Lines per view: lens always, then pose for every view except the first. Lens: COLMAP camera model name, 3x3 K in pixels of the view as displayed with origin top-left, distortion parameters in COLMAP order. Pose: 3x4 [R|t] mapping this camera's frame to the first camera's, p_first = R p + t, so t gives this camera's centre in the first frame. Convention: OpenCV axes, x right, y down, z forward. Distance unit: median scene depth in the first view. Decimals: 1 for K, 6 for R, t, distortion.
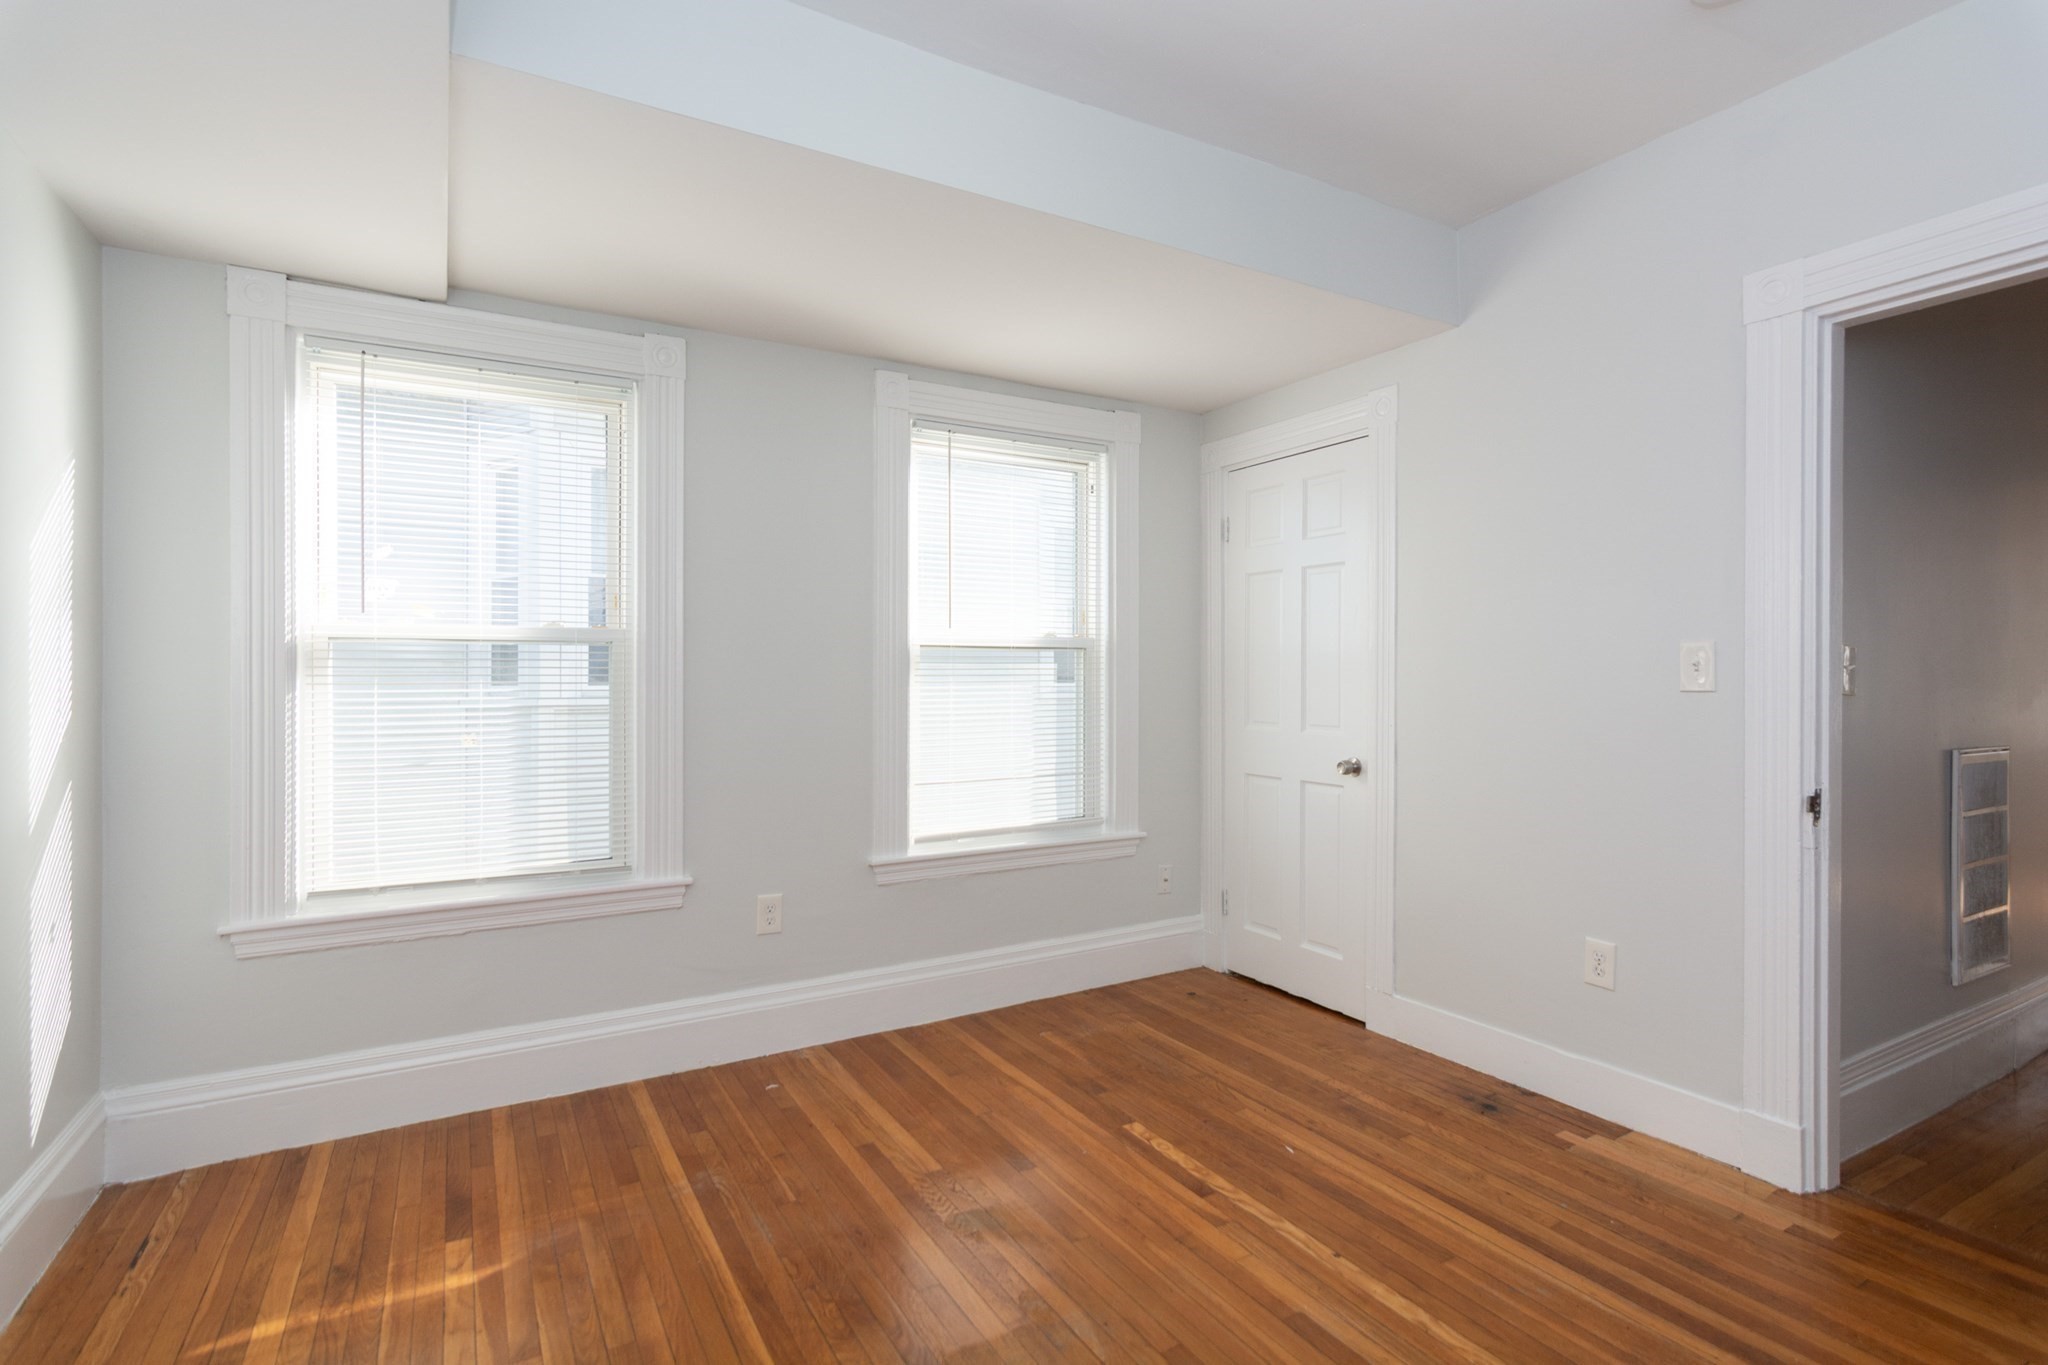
lens RADIAL K [[996.4, 0, 1025.8], [0, 996.4, 689.2], [0, 0, 1]] dist [-0.018067, 0.002253]
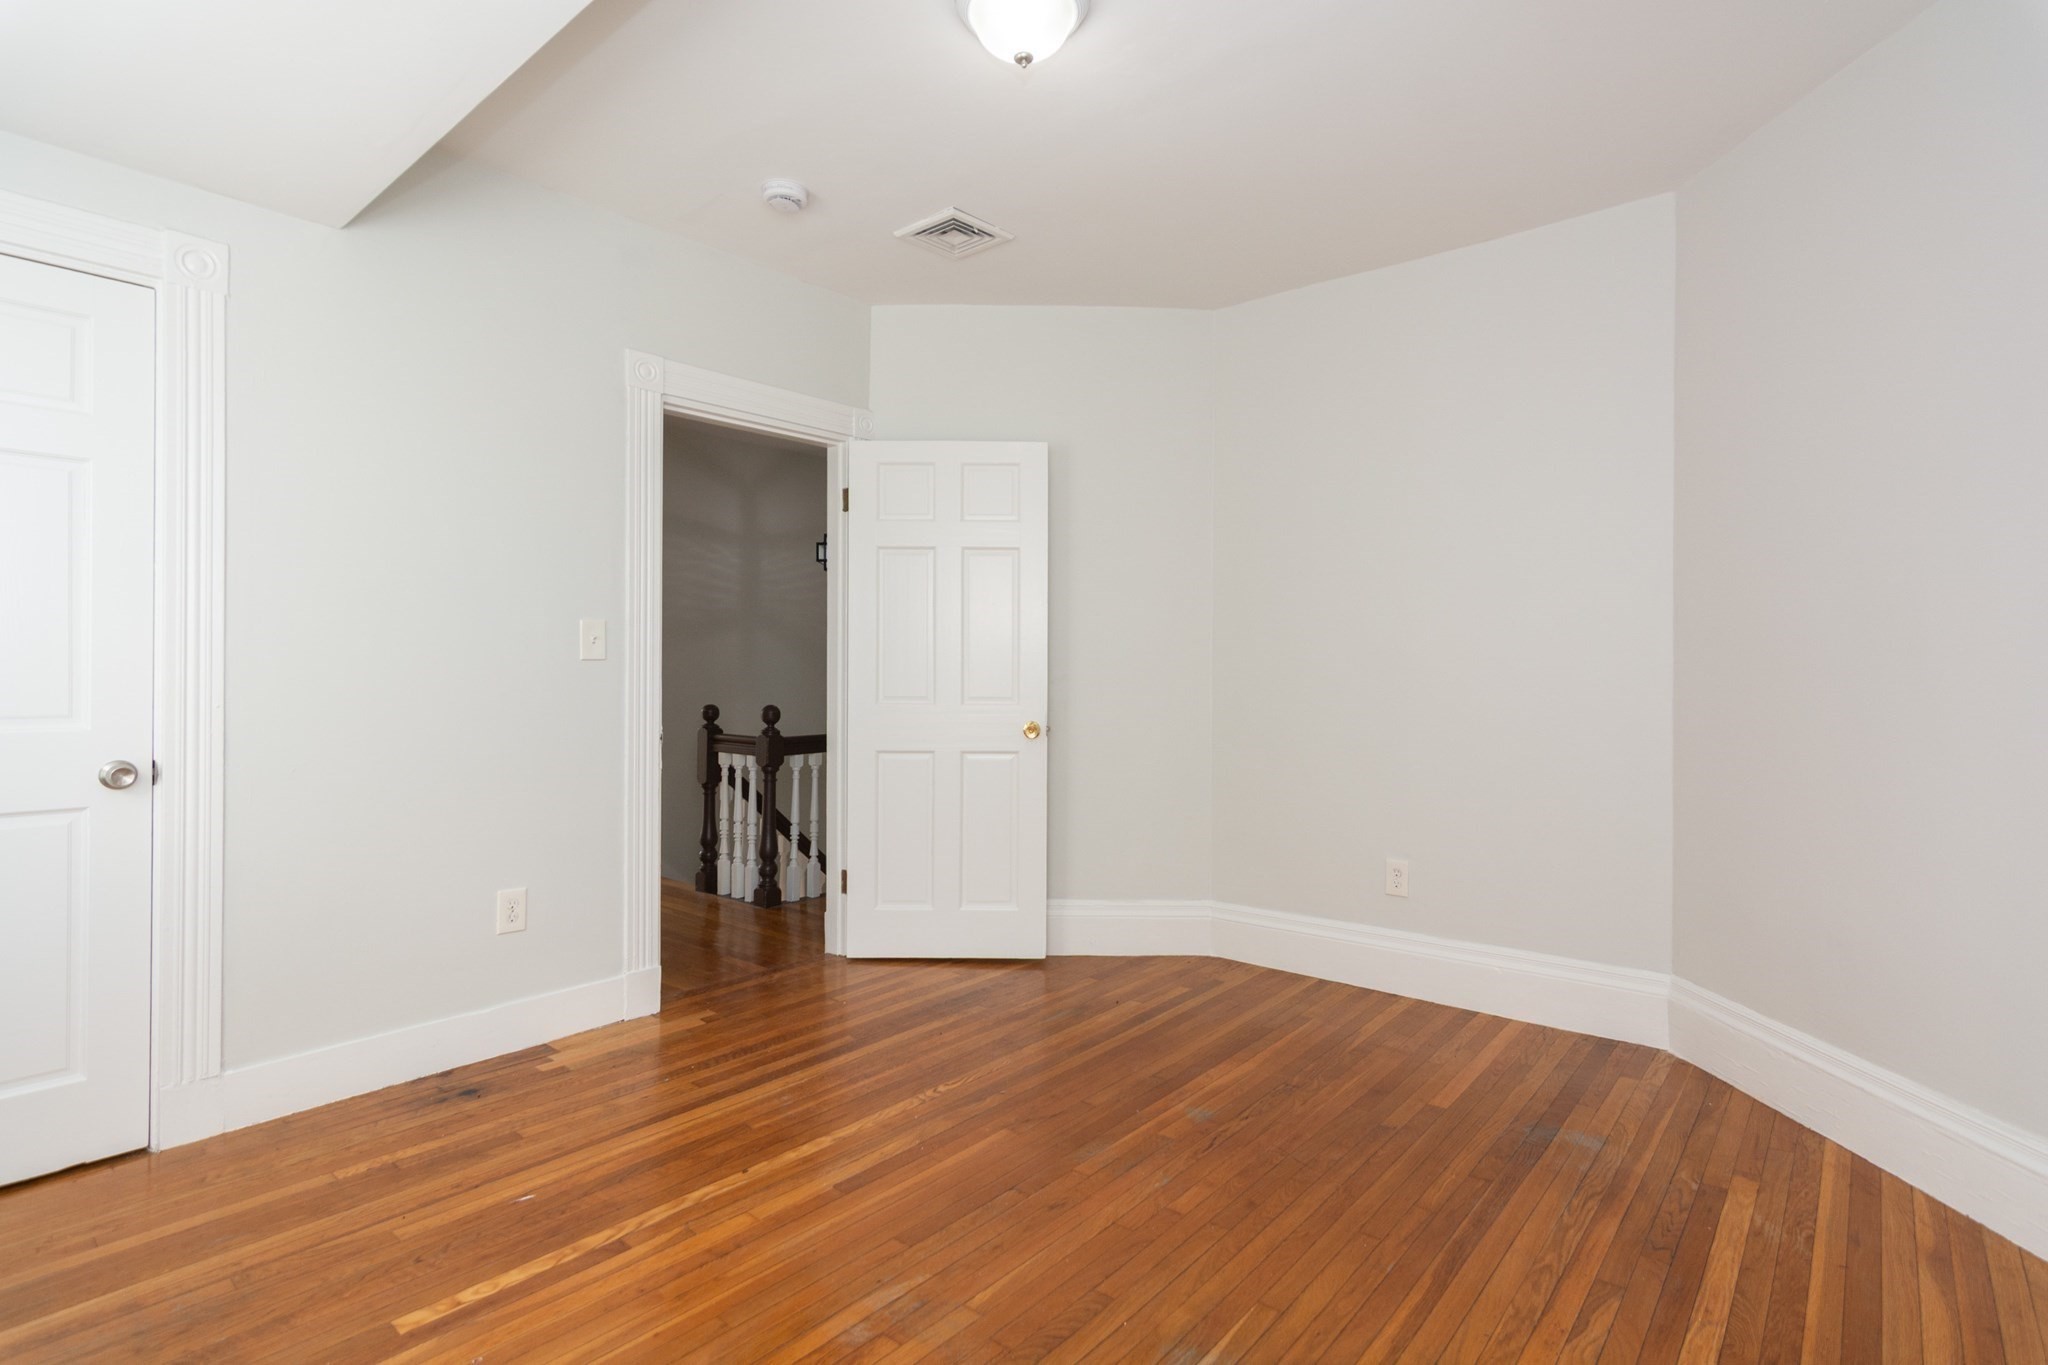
lens RADIAL K [[996.4, 0, 1025.7], [0, 996.4, 663.4], [0, 0, 1]] dist [-0.018067, 0.002253]
pose [[-0.335642, 0.002843, 0.941985, -0.674371], [0.010650, 0.999943, 0.000776, 0.008772], [-0.941930, 0.010293, -0.335653, 0.870189]]
